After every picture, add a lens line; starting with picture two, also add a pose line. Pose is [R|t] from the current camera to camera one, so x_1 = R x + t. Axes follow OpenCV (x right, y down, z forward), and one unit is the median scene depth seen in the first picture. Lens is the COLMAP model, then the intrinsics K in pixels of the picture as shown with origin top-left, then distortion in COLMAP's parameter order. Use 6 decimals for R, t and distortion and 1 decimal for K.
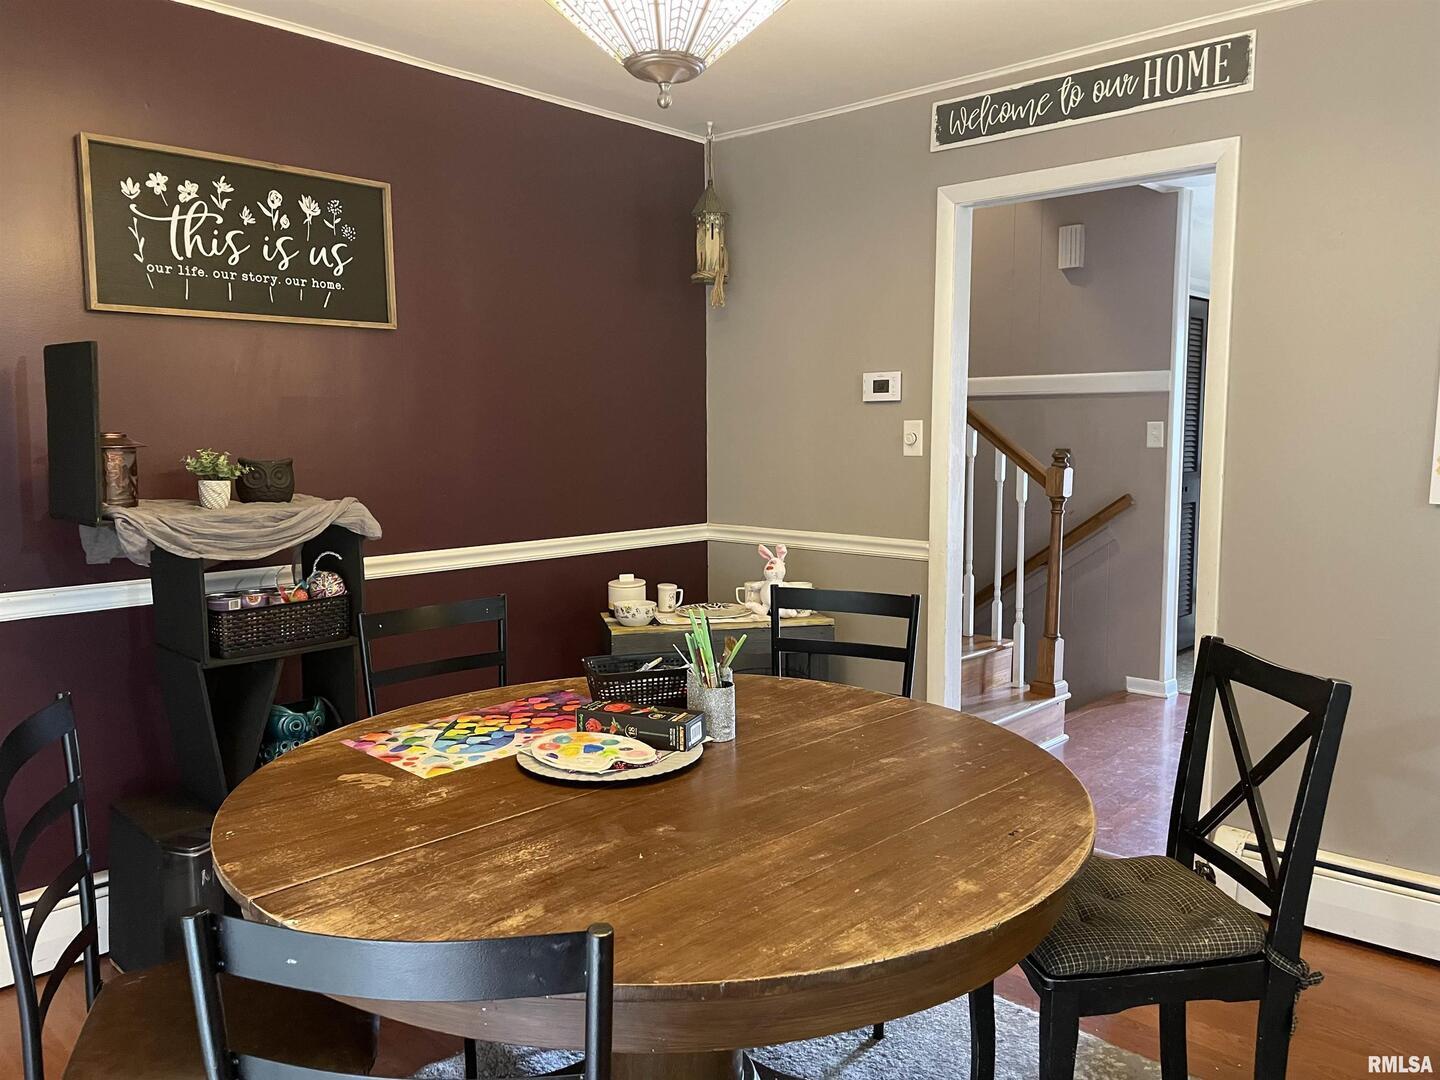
lens RADIAL K [[1105.7, 0, 714.4], [0, 1105.7, 535.2], [0, 0, 1]] dist [0.087928, -0.116357]
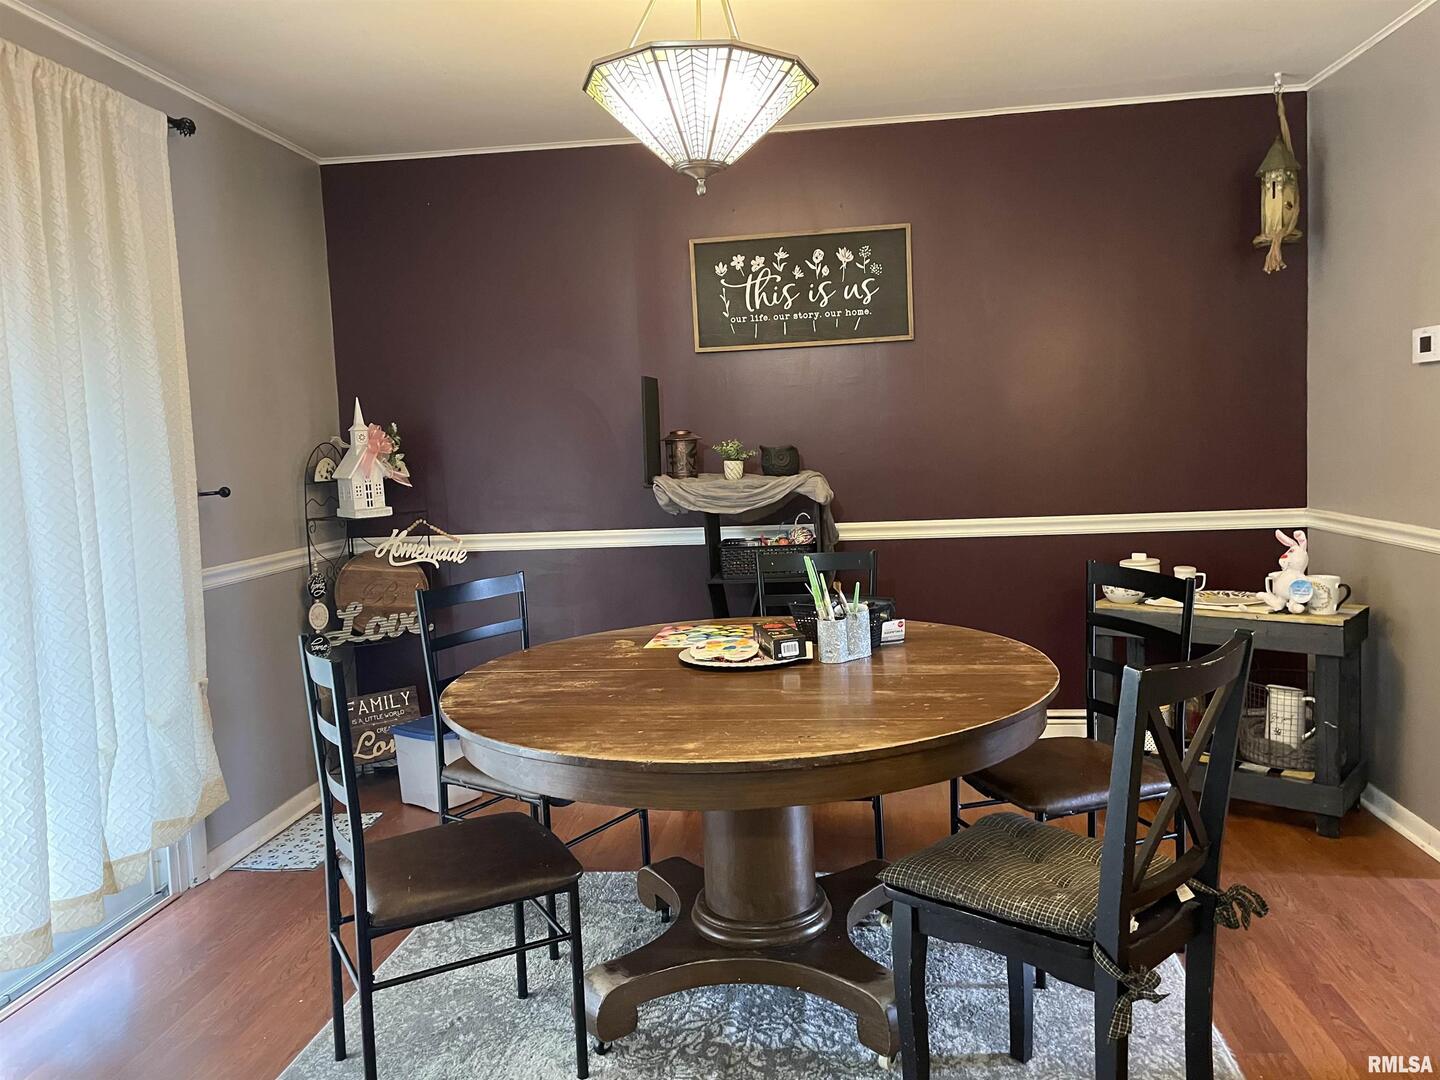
lens RADIAL K [[1105.7, 0, 708.7], [0, 1105.7, 541.9], [0, 0, 1]] dist [0.087928, -0.116357]
pose [[0.577883, 0.055584, -0.814225, 0.677172], [-0.043142, 0.998364, 0.037535, 0.004769], [0.814979, 0.013436, 0.579335, 0.110518]]
